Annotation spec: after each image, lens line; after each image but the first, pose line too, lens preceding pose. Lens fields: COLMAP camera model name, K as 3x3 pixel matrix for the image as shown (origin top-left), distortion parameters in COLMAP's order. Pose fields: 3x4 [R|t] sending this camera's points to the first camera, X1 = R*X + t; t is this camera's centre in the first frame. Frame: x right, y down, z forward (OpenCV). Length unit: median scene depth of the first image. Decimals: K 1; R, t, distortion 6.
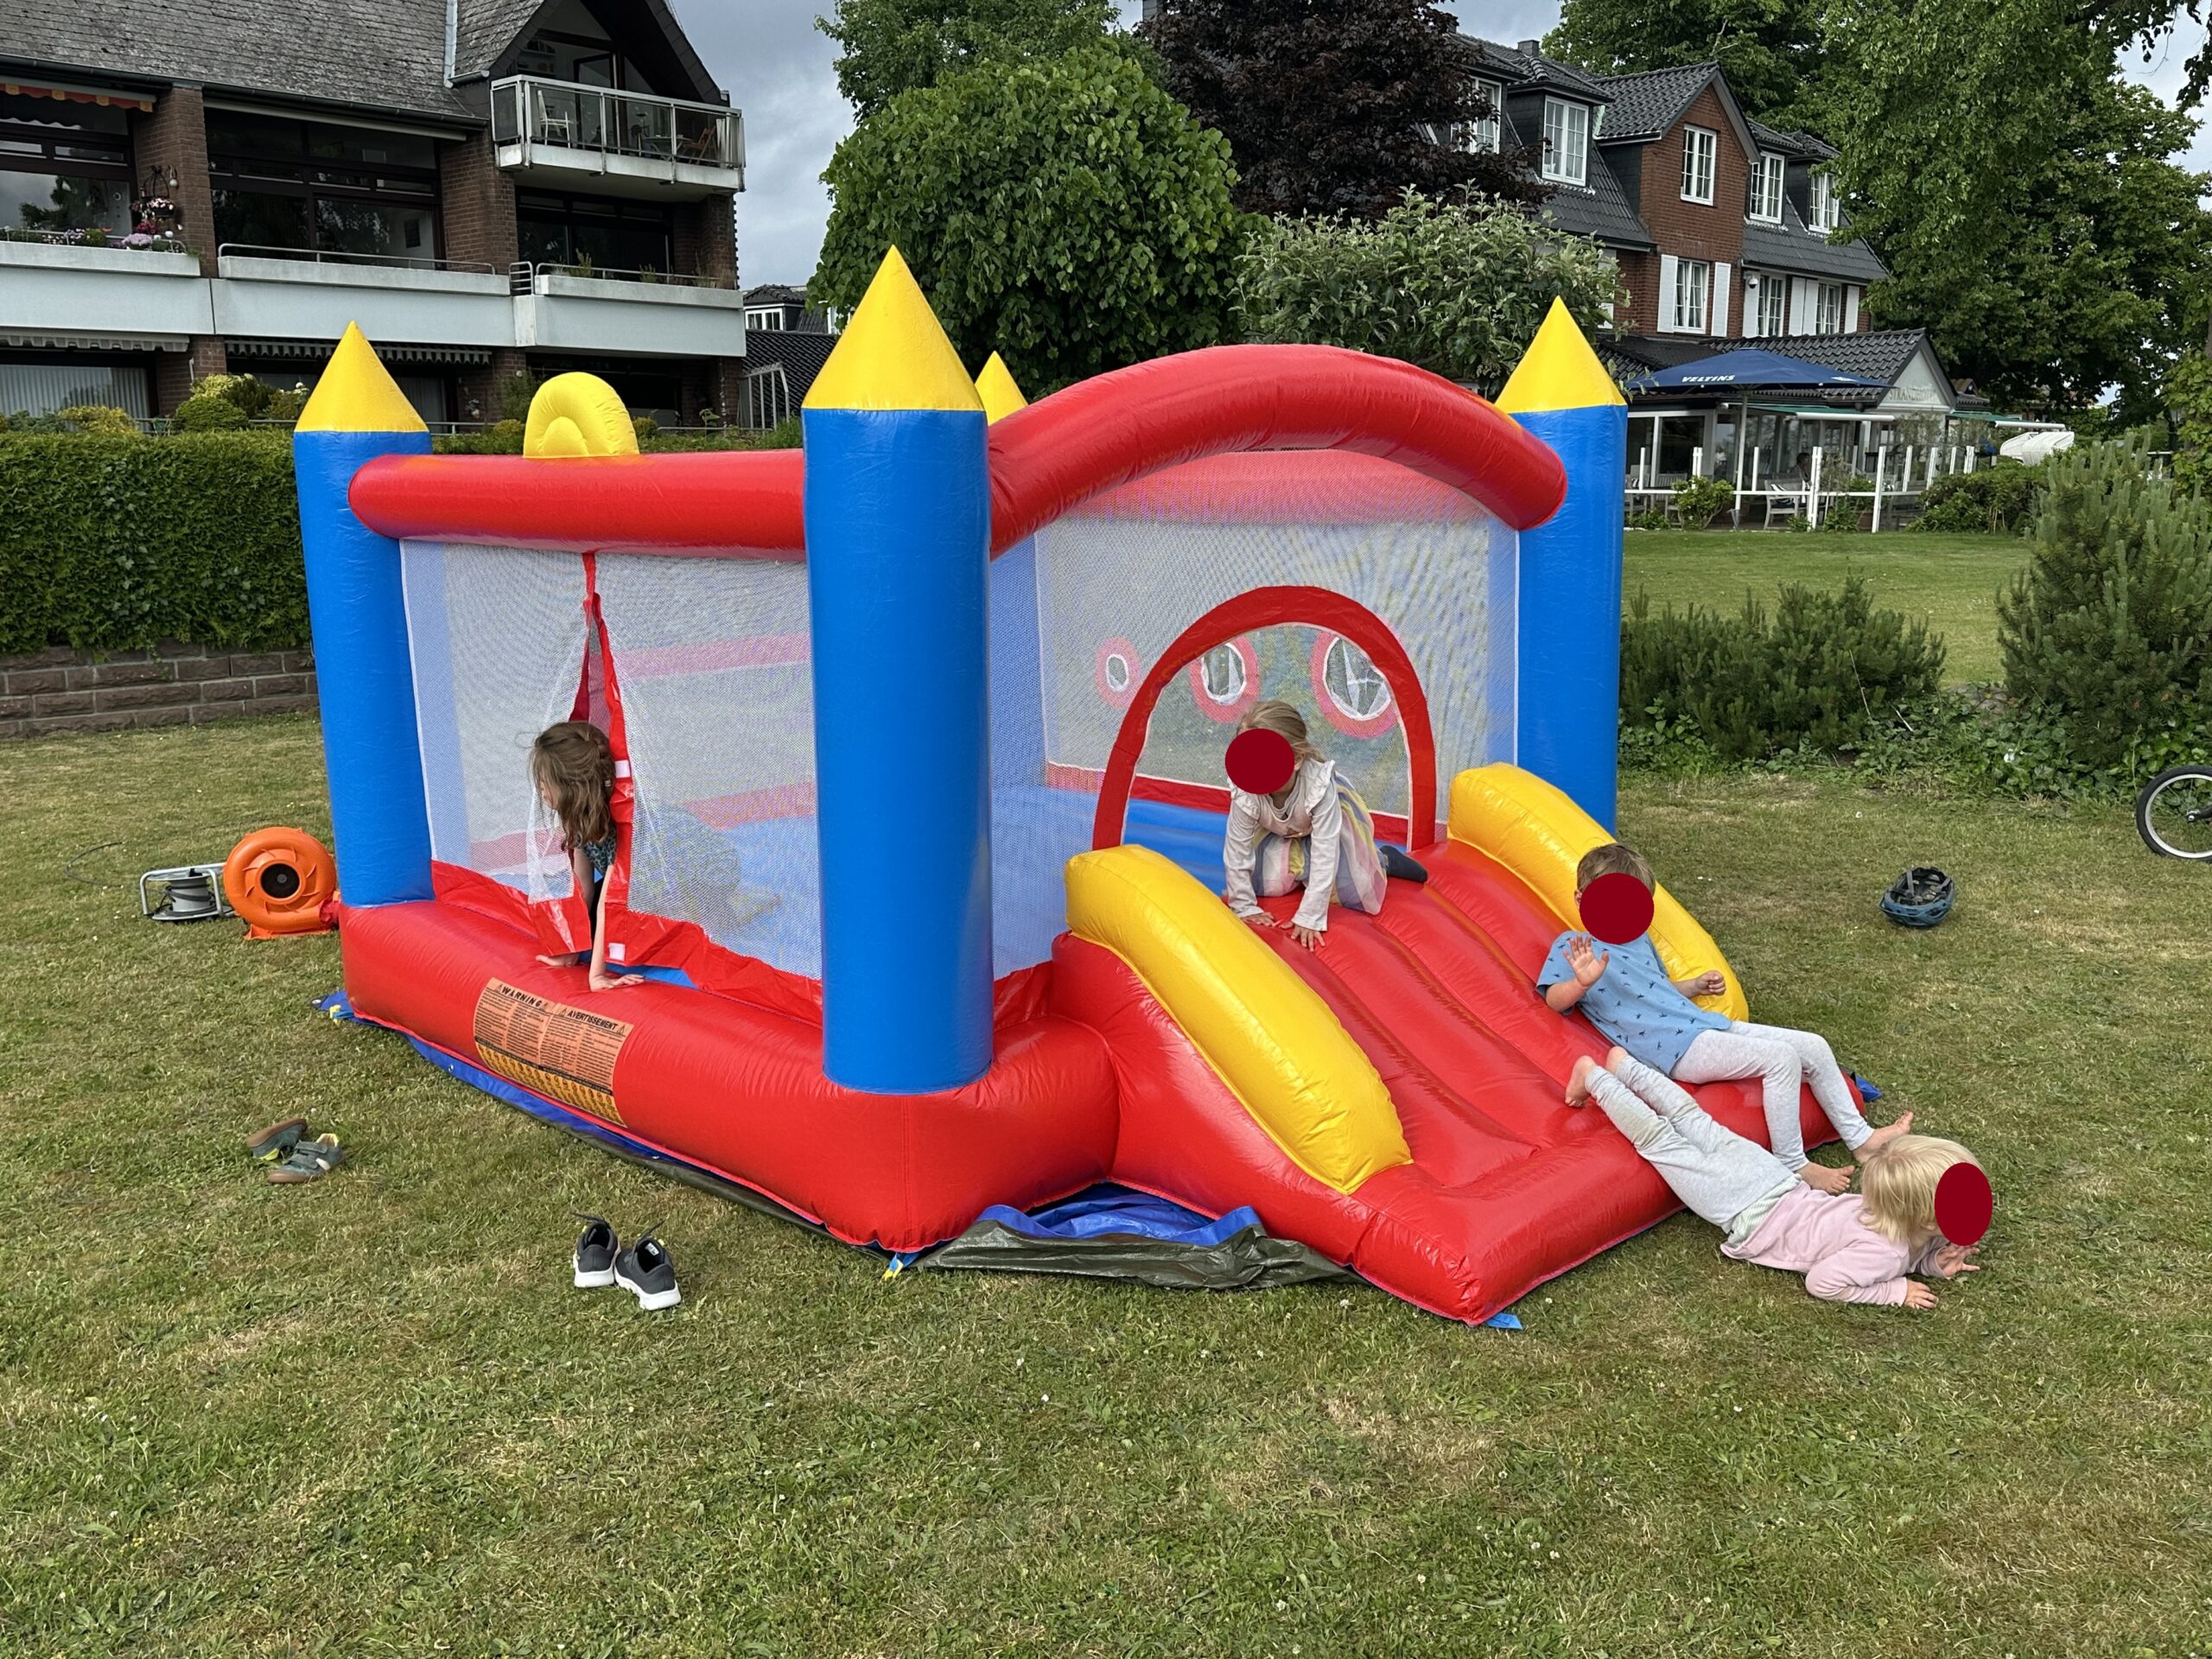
lens RADIAL K [[1985.7, 0, 1106.0], [0, 1985.7, 829.5], [0, 0, 1]] dist [0.046362, -0.019185]
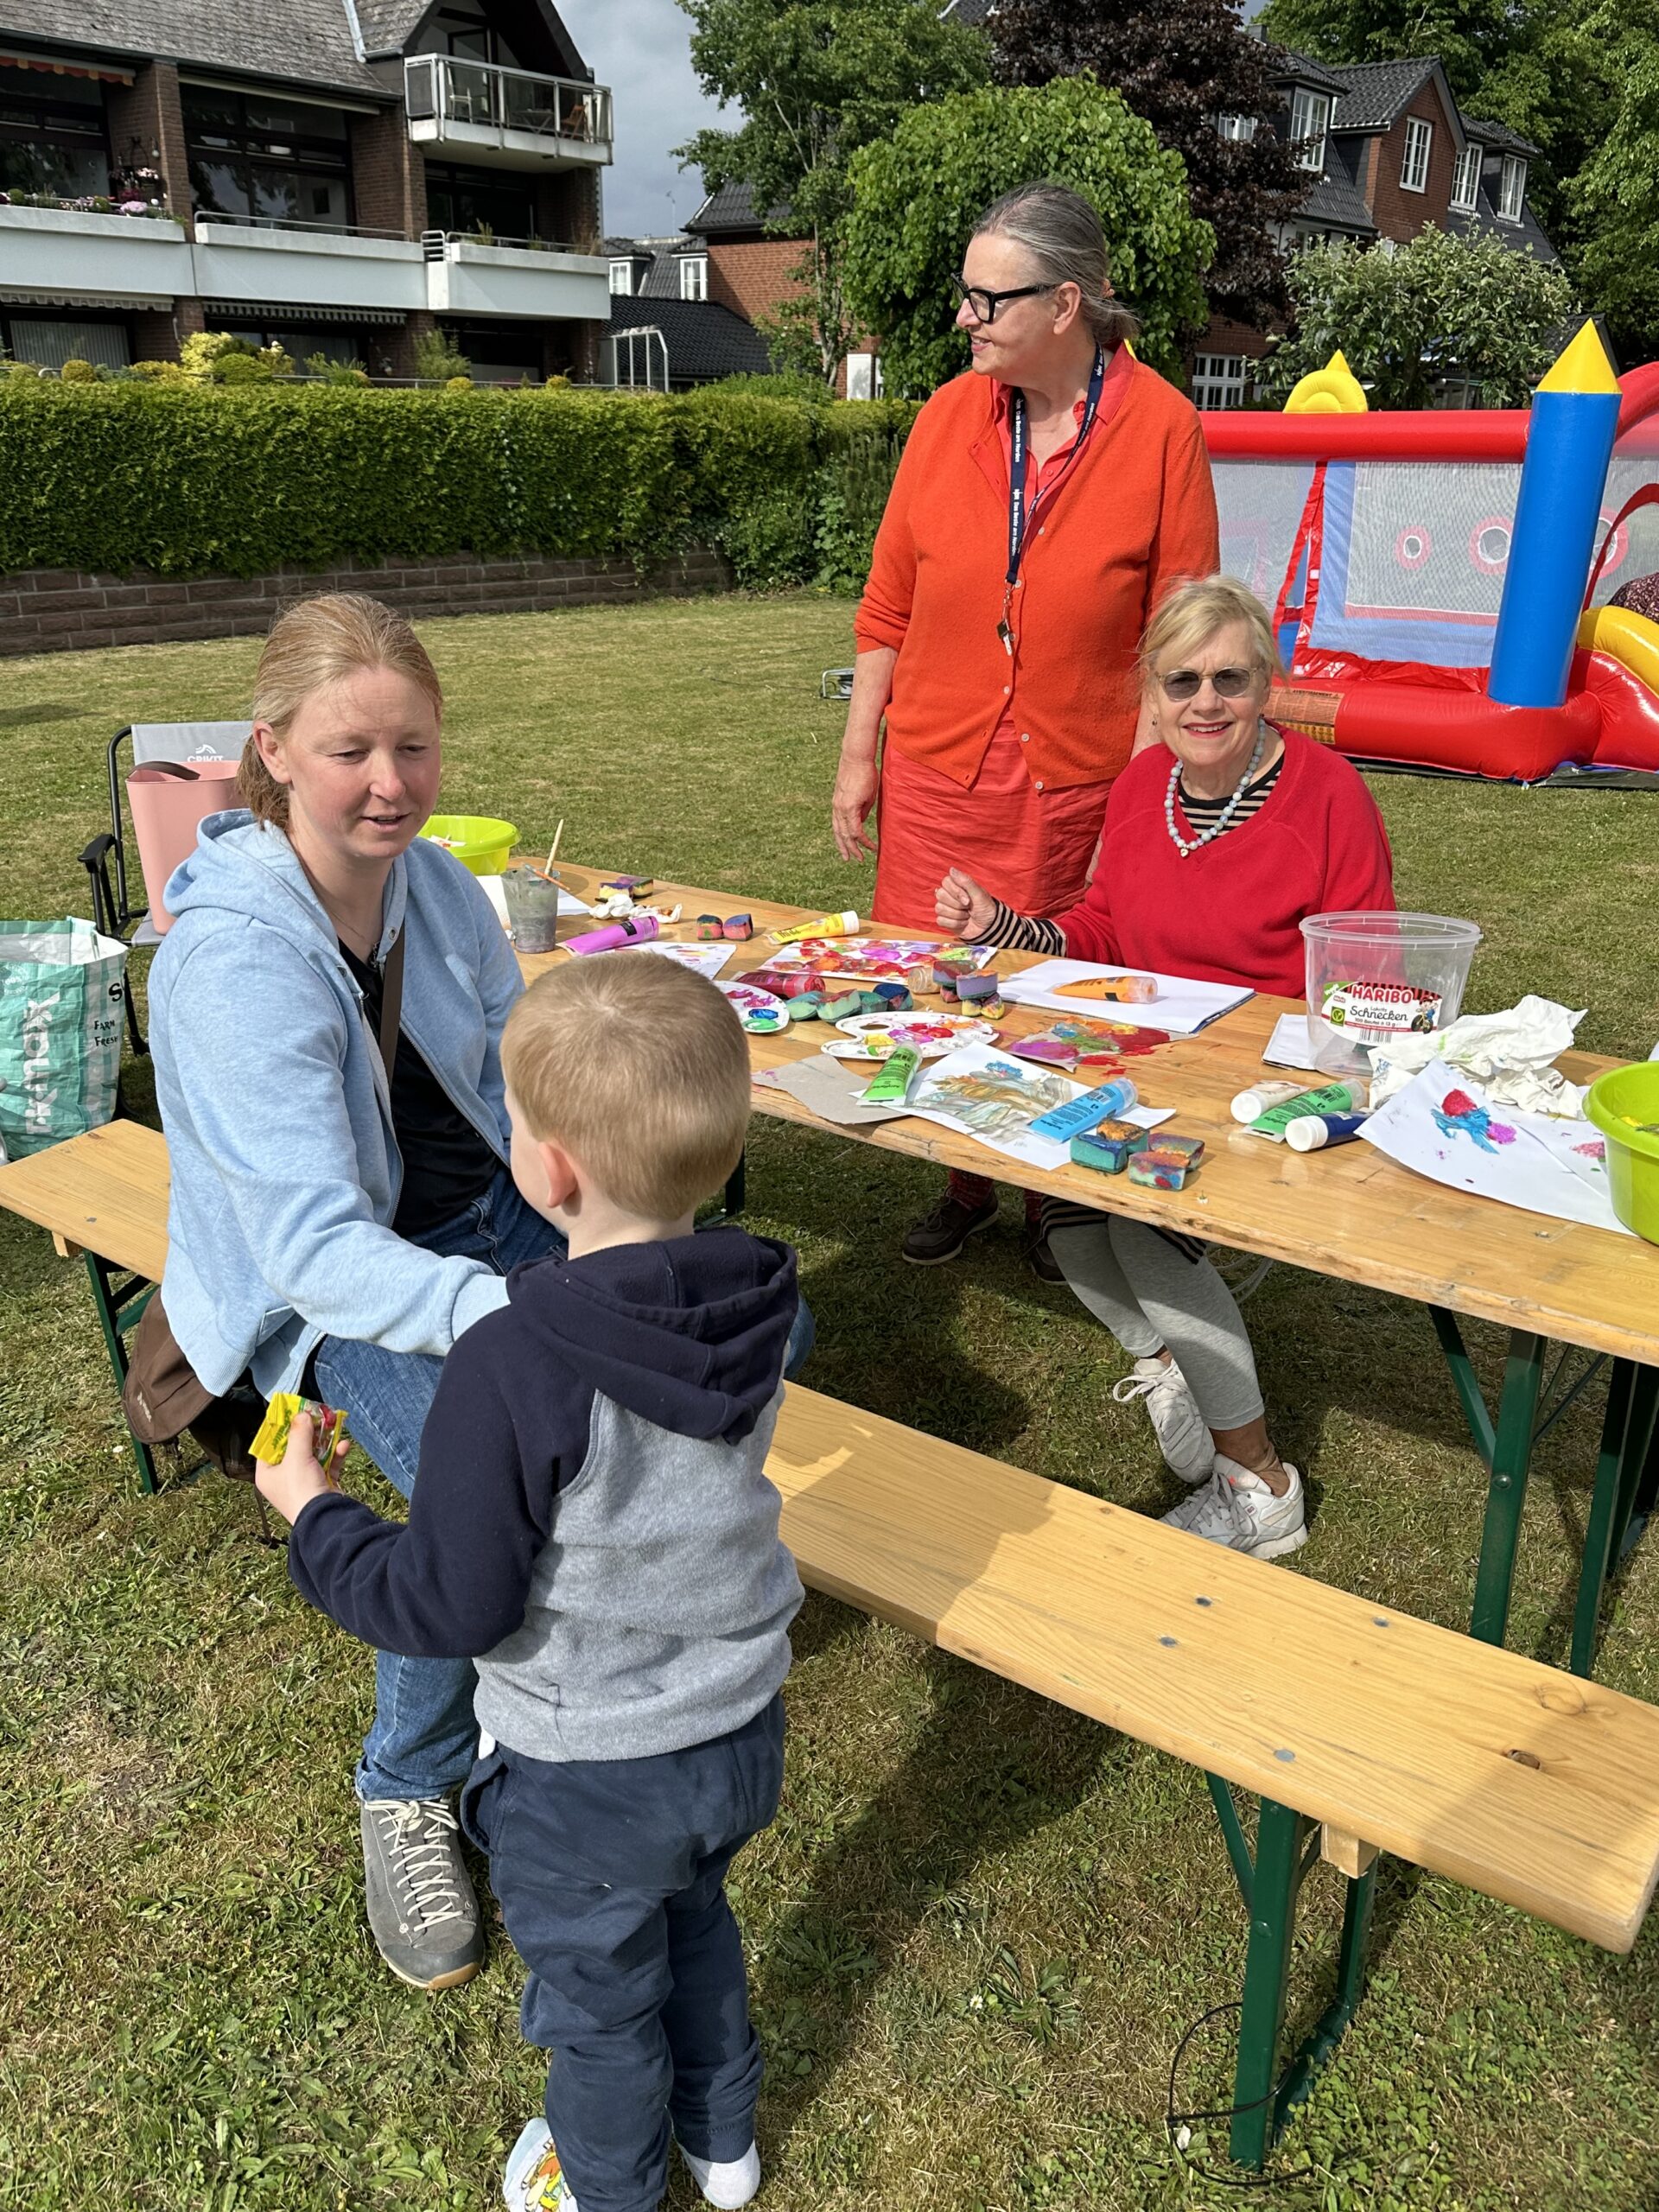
lens RADIAL K [[1970.4, 0, 829.5], [0, 1970.4, 1106.0], [0, 0, 1]] dist [0.007603, 0.023273]
pose [[0.996939, -0.010613, 0.077459, -0.161562], [-0.000968, 0.988993, 0.147956, 0.037304], [-0.078176, -0.147579, 0.985956, -0.182080]]
